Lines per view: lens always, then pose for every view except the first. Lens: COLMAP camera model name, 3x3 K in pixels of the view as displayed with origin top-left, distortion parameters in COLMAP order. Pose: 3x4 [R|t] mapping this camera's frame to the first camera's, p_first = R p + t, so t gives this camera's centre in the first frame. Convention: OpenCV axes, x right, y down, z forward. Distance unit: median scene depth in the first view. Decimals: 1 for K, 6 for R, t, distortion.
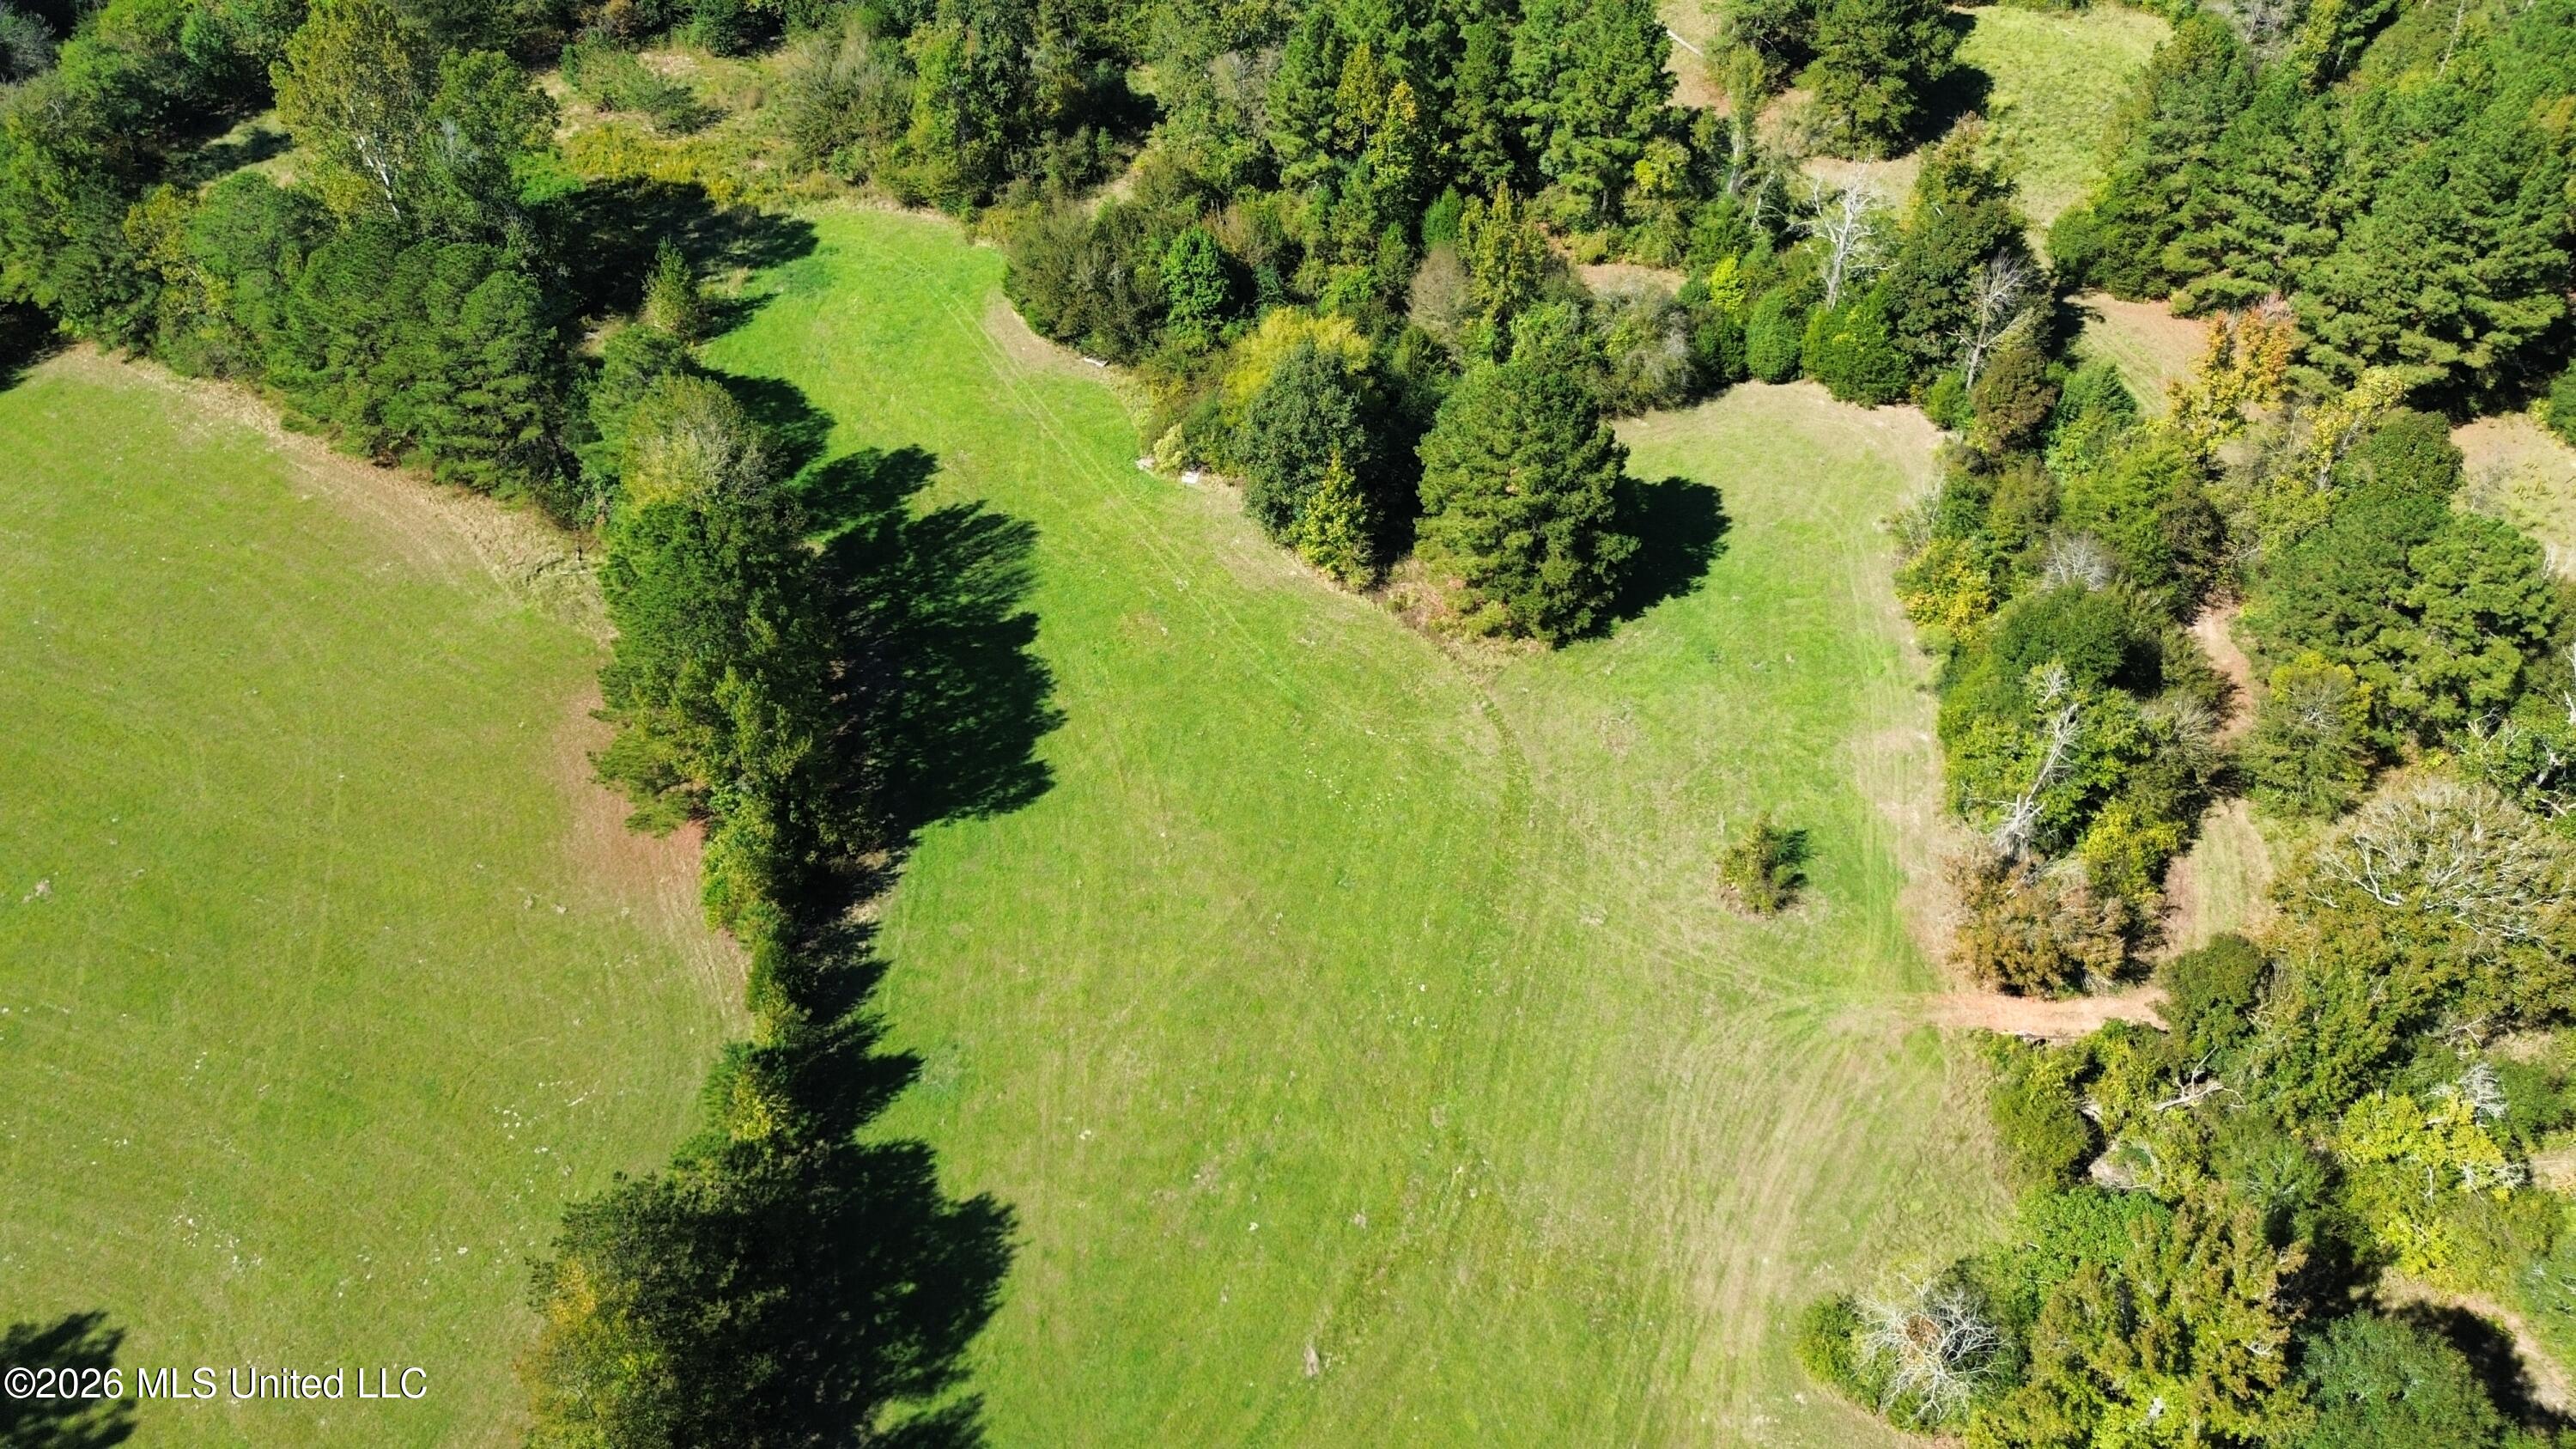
lens RADIAL K [[1830.9, 0, 1288.7], [0, 1830.9, 734.1], [0, 0, 1]] dist [0.068781, -0.066517]
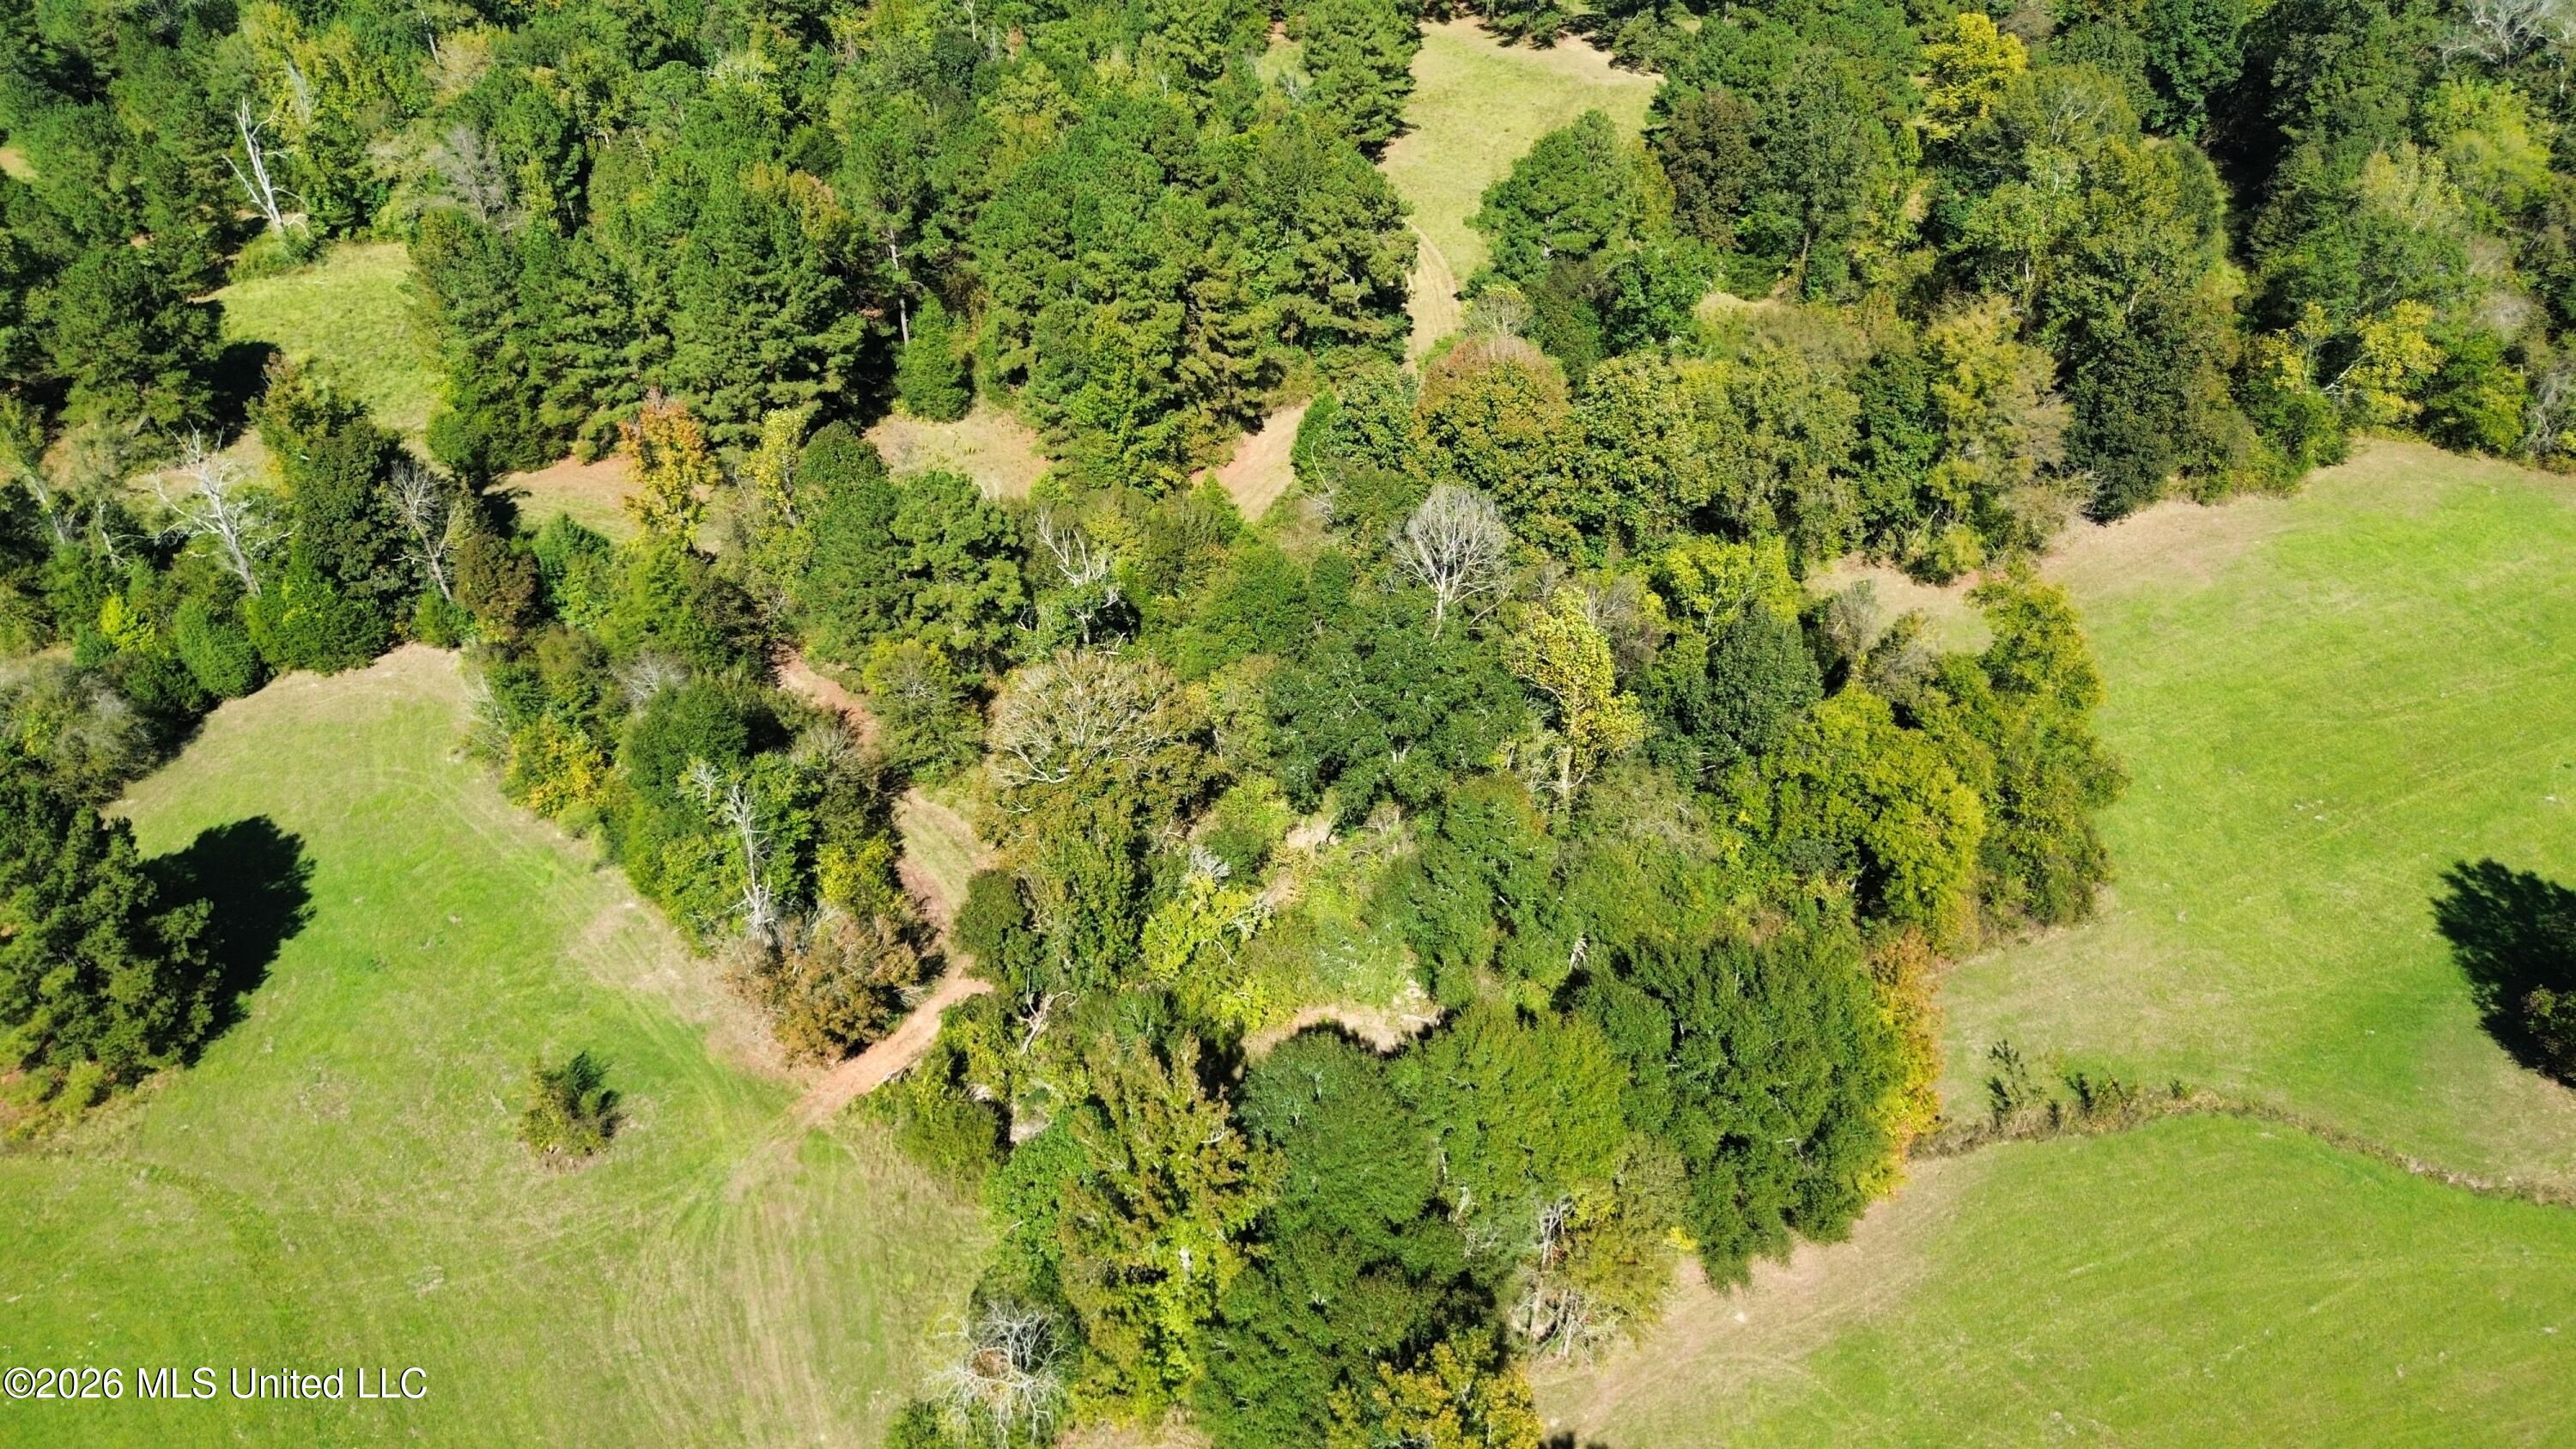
lens RADIAL K [[1830.9, 0, 1283.3], [0, 1830.9, 724.7], [0, 0, 1]] dist [0.068781, -0.066517]
pose [[0.607476, -0.480734, 0.632351, -0.009117], [0.567203, 0.819840, 0.078379, 0.040370], [-0.556107, 0.311058, 0.770706, 0.045051]]
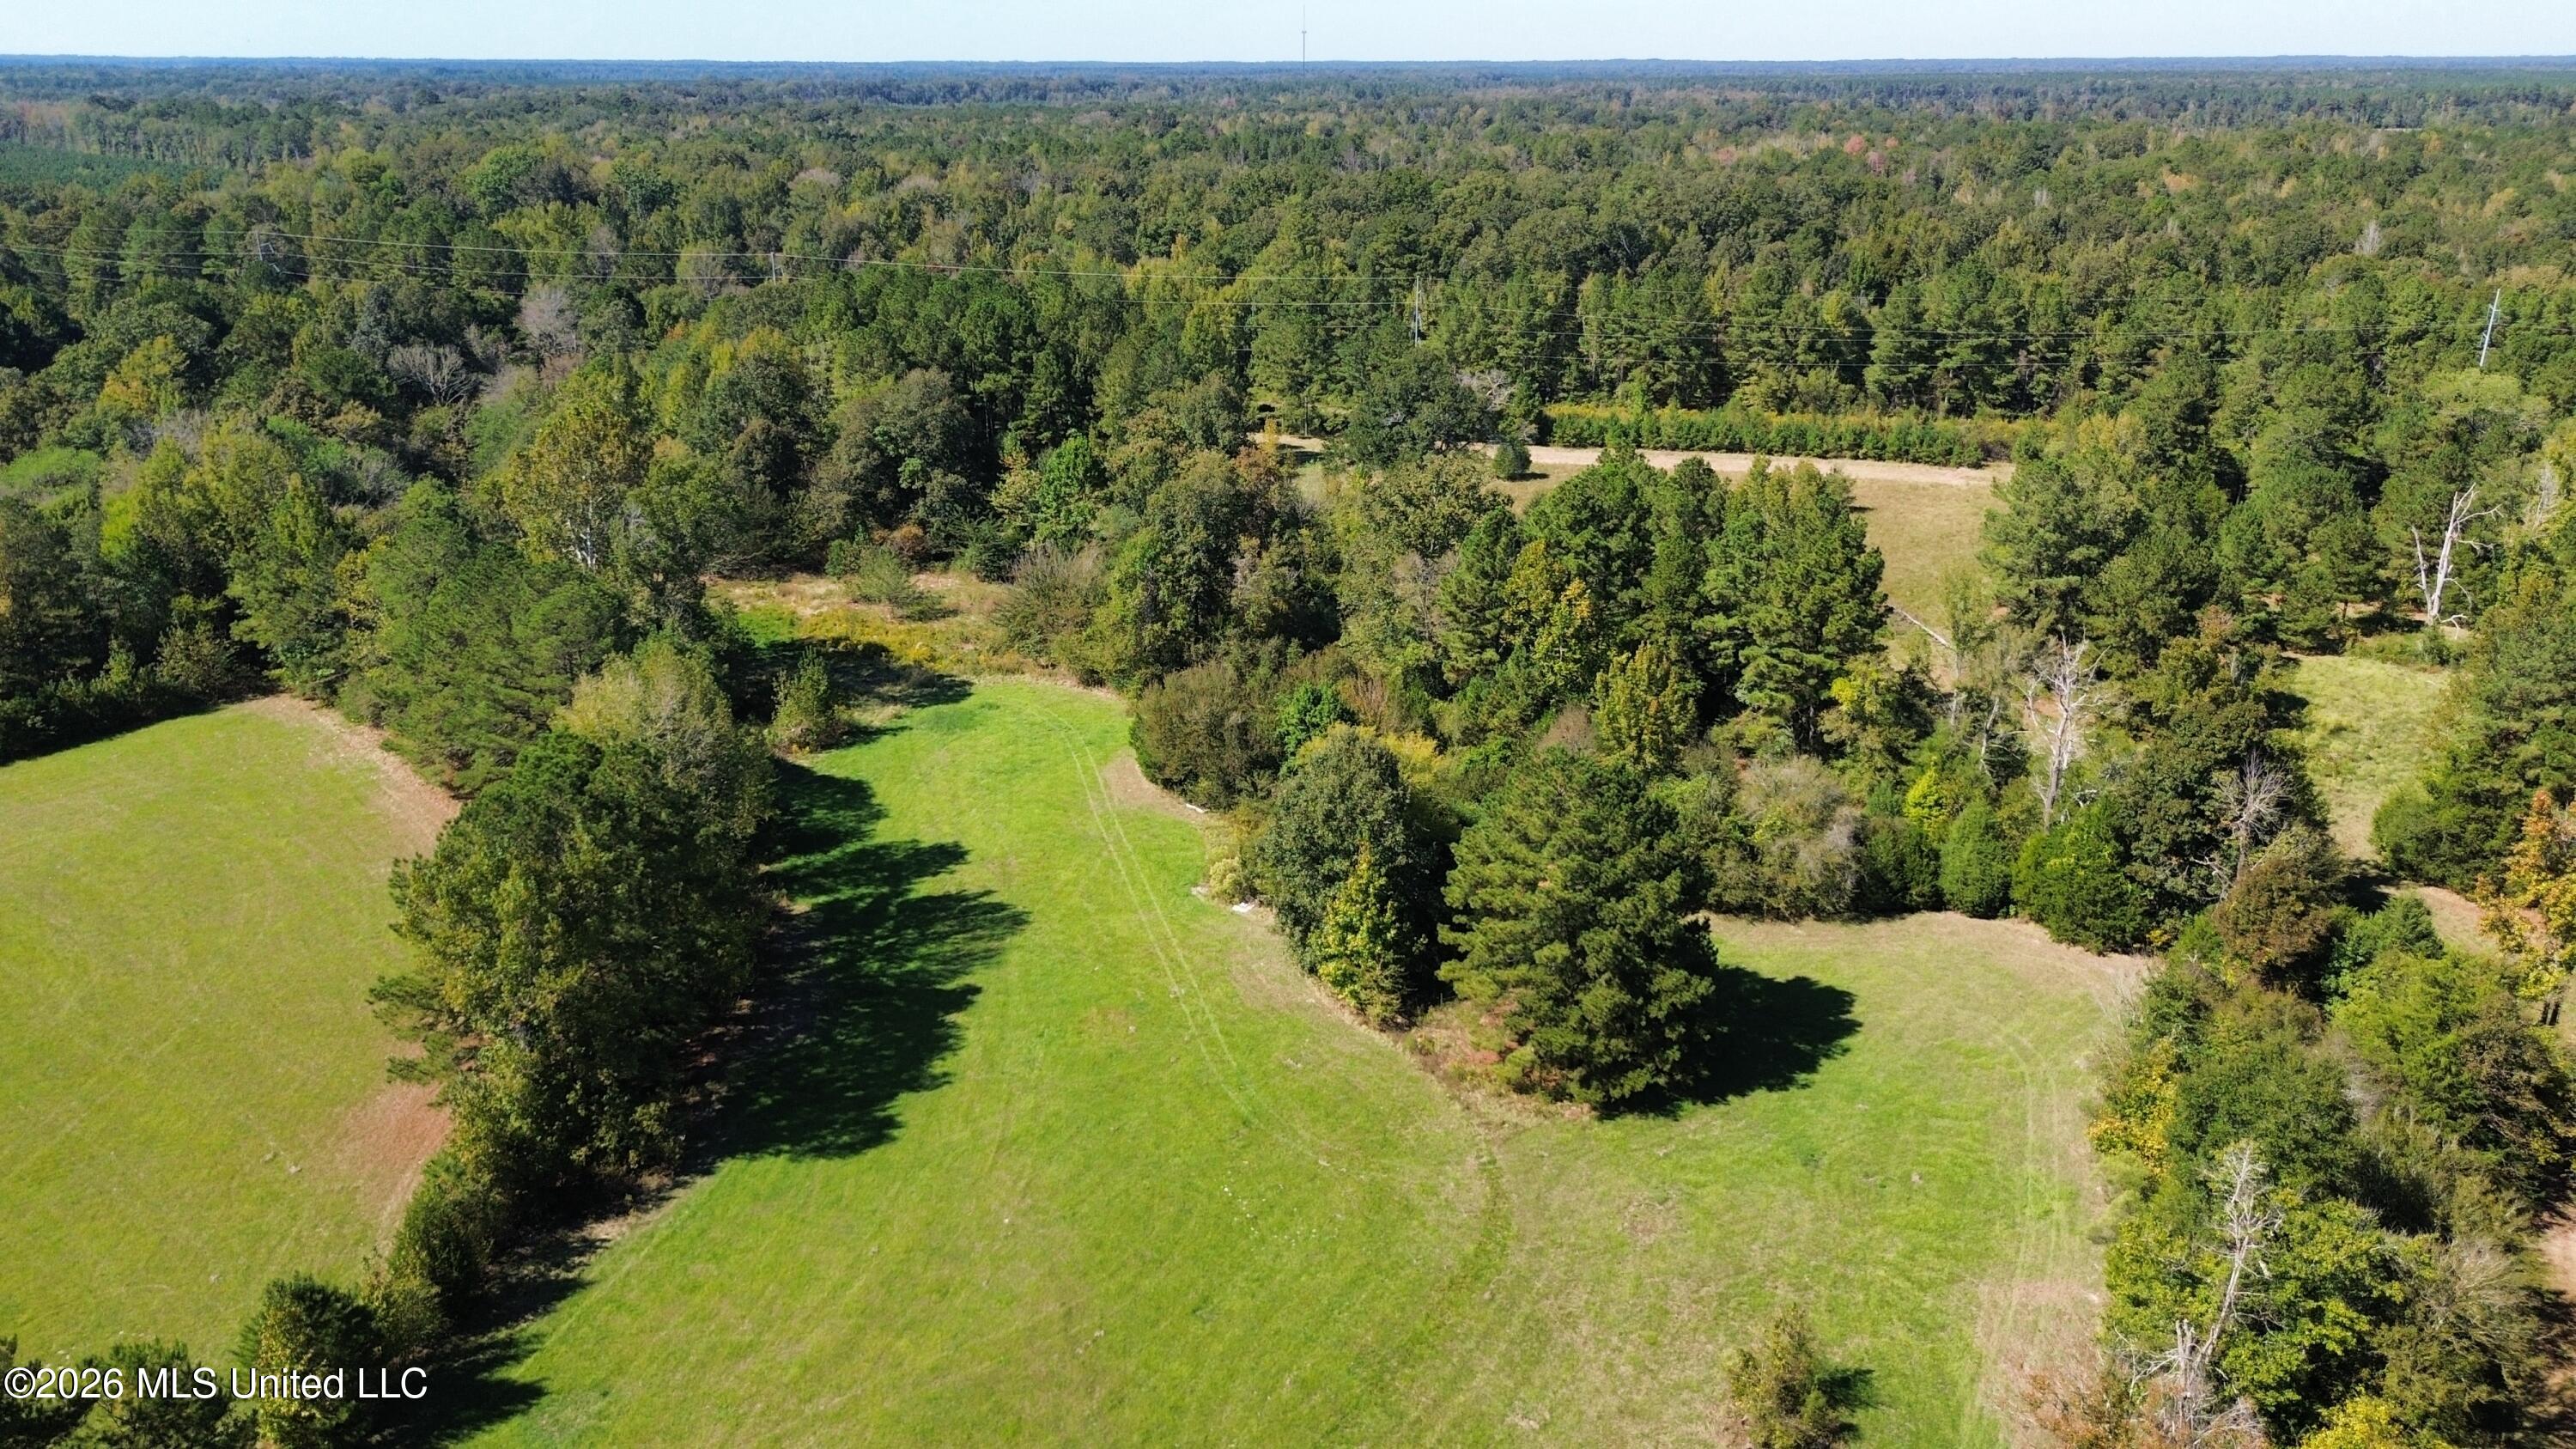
lens RADIAL K [[1830.9, 0, 1287.0], [0, 1830.9, 738.2], [0, 0, 1]] dist [0.068781, -0.066517]
pose [[0.960871, 0.100677, -0.258053, 0.204656], [-0.201526, 0.893230, -0.401905, 0.148026], [0.190038, 0.438184, 0.878567, 0.233244]]
